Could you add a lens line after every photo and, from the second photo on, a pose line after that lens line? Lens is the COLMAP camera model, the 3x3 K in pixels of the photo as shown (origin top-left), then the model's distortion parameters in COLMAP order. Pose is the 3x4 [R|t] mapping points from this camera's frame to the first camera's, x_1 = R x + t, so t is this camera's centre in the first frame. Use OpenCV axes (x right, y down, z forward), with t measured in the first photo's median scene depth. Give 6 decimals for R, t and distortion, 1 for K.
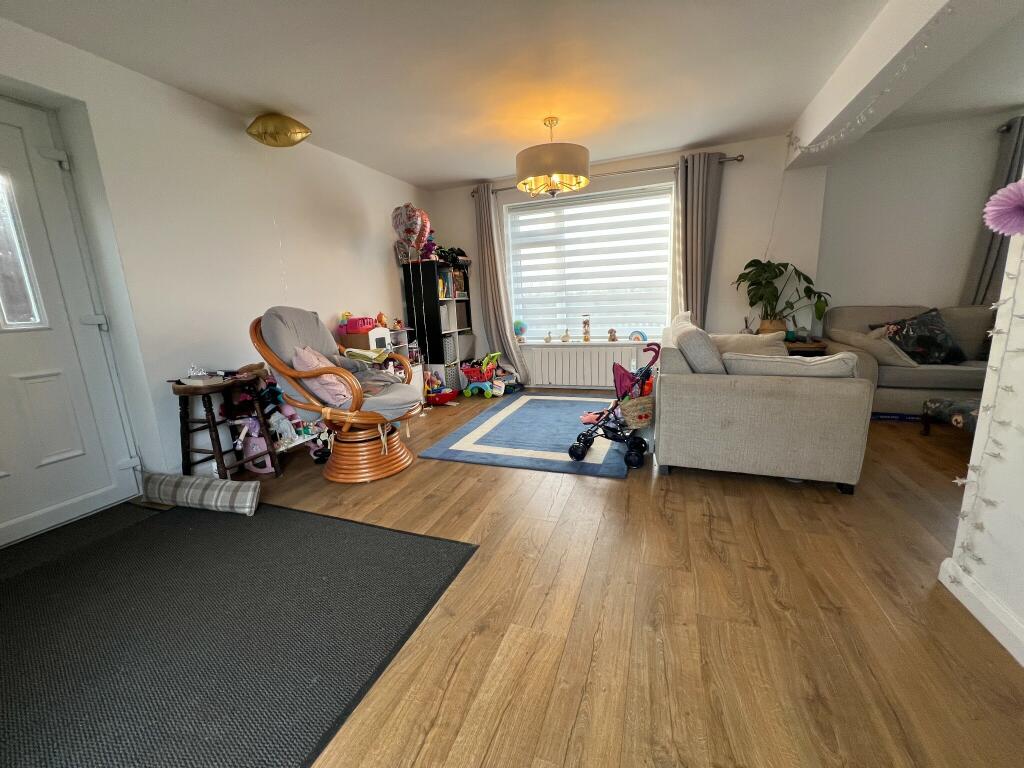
lens RADIAL K [[407.5, 0, 509.2], [0, 407.5, 379.4], [0, 0, 1]] dist [-0.001713, -0.000142]
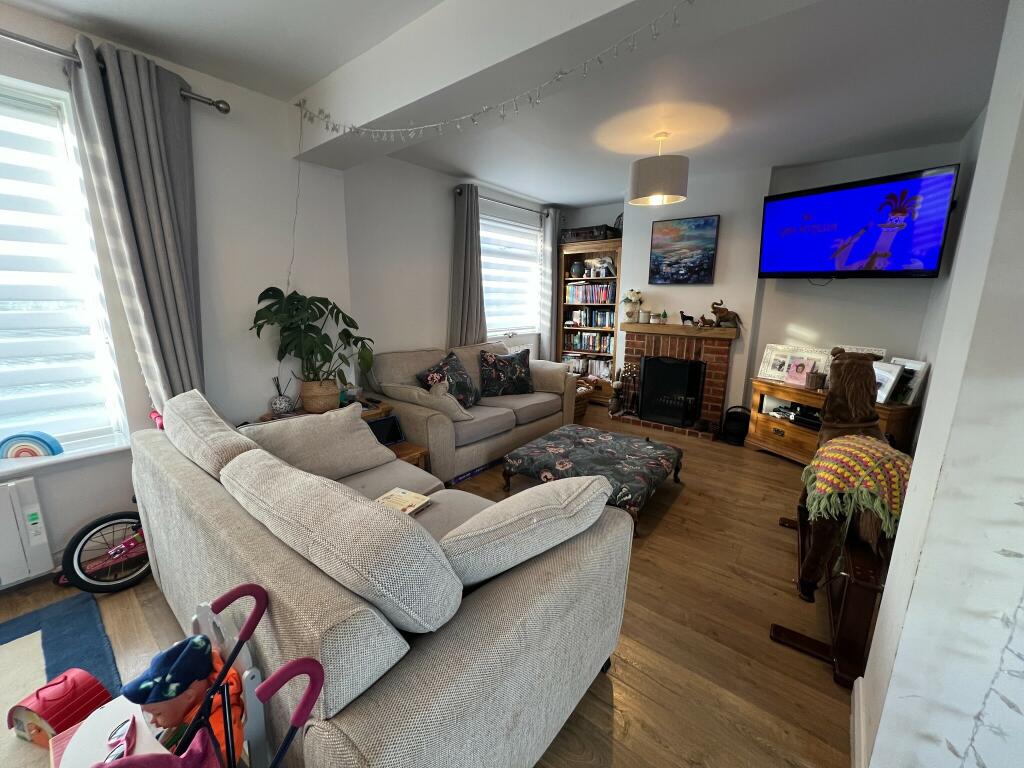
lens RADIAL K [[407.5, 0, 509.2], [0, 407.5, 379.4], [0, 0, 1]] dist [-0.001713, -0.000142]
pose [[0.315128, -0.141043, 0.938510, 0.111598], [0.158584, 0.982817, 0.094453, -0.162064], [-0.935706, 0.119068, 0.332081, 0.481639]]
